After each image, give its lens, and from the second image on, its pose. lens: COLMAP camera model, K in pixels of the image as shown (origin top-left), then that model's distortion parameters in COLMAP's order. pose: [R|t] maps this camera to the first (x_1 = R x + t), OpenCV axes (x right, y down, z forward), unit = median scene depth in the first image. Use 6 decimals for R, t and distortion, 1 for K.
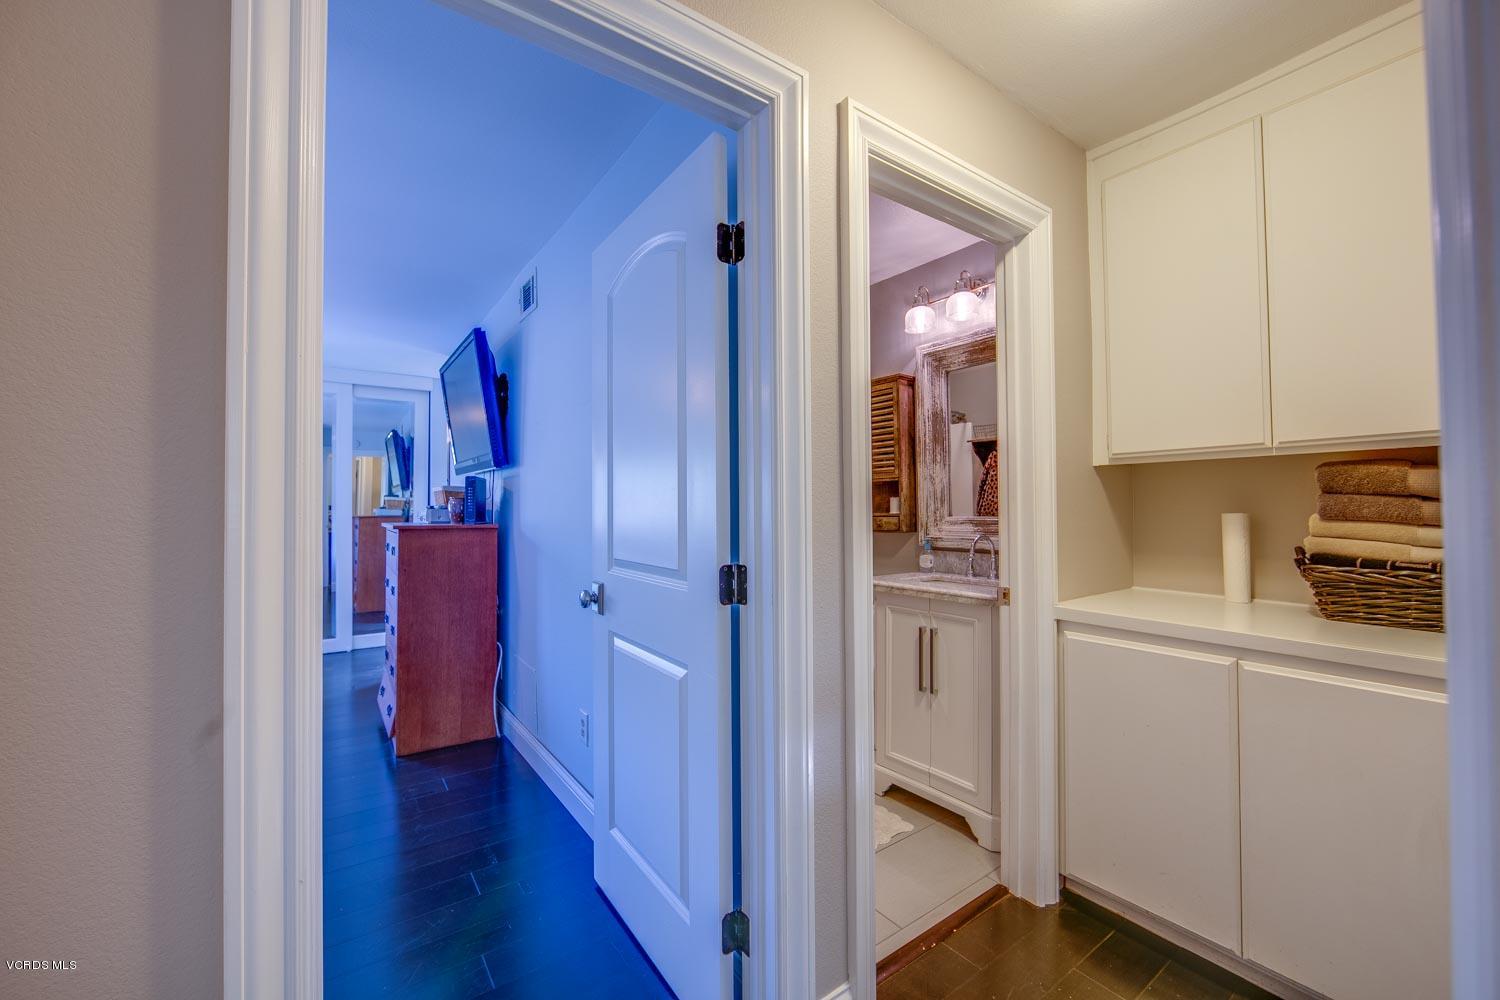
lens RADIAL K [[599.5, 0, 726.4], [0, 599.5, 496.5], [0, 0, 1]] dist [-0.004041, 0.000814]
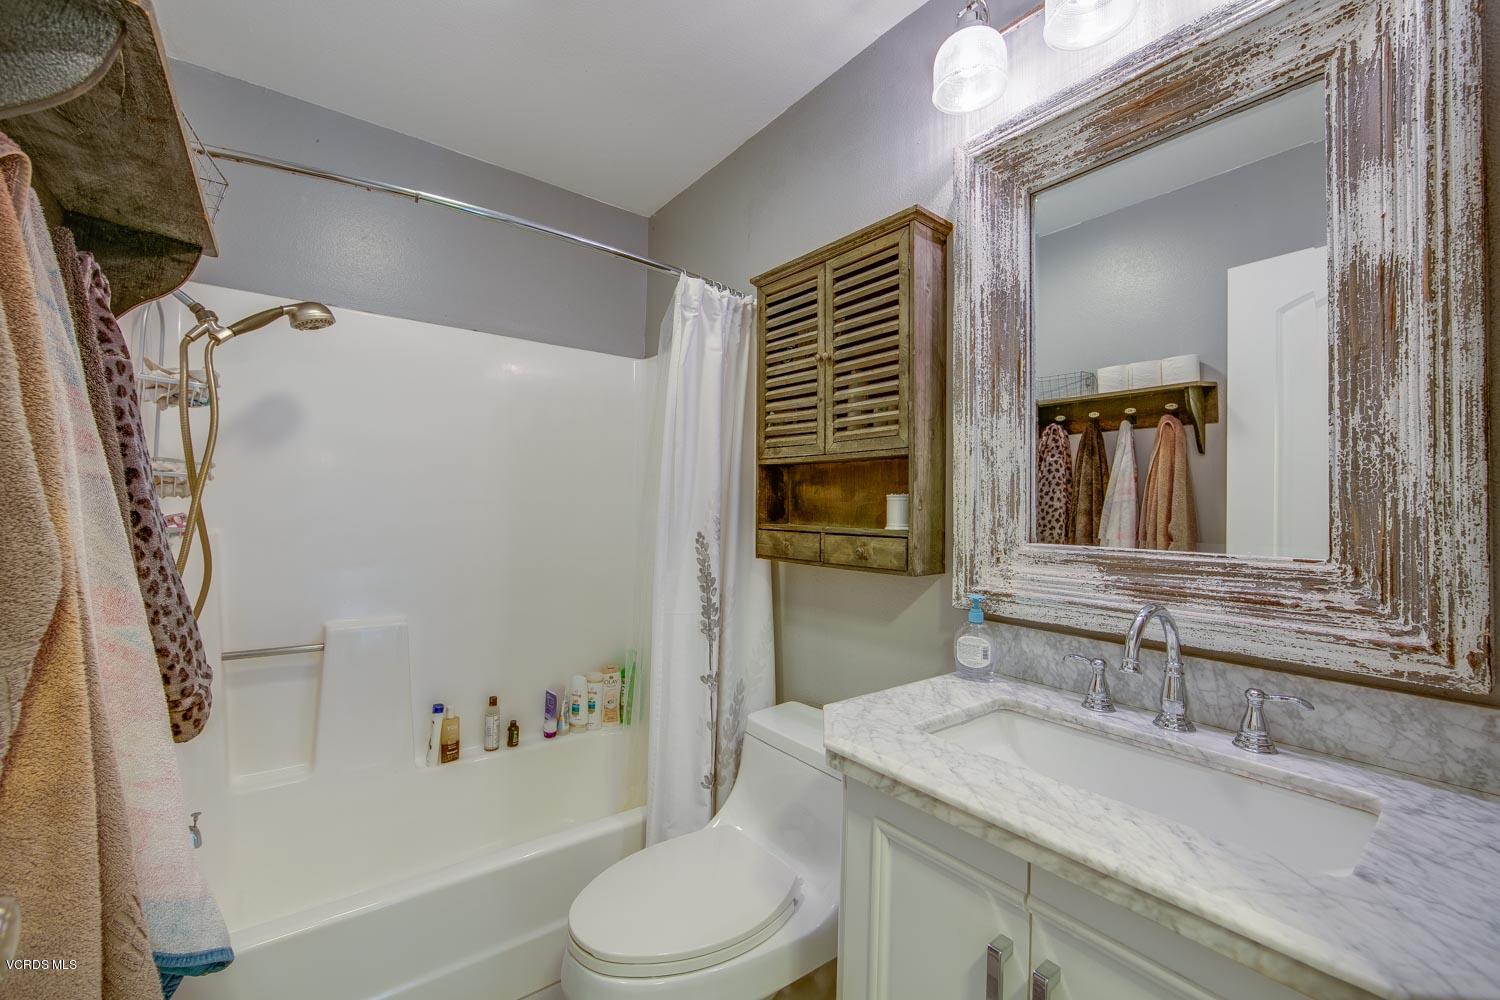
lens RADIAL K [[599.5, 0, 753.7], [0, 599.5, 497.1], [0, 0, 1]] dist [-0.004041, 0.000814]
pose [[0.997635, 0.023413, 0.064630, 0.154575], [-0.023534, 0.999722, 0.001112, 0.006228], [-0.064586, -0.002631, 0.997909, 0.597620]]
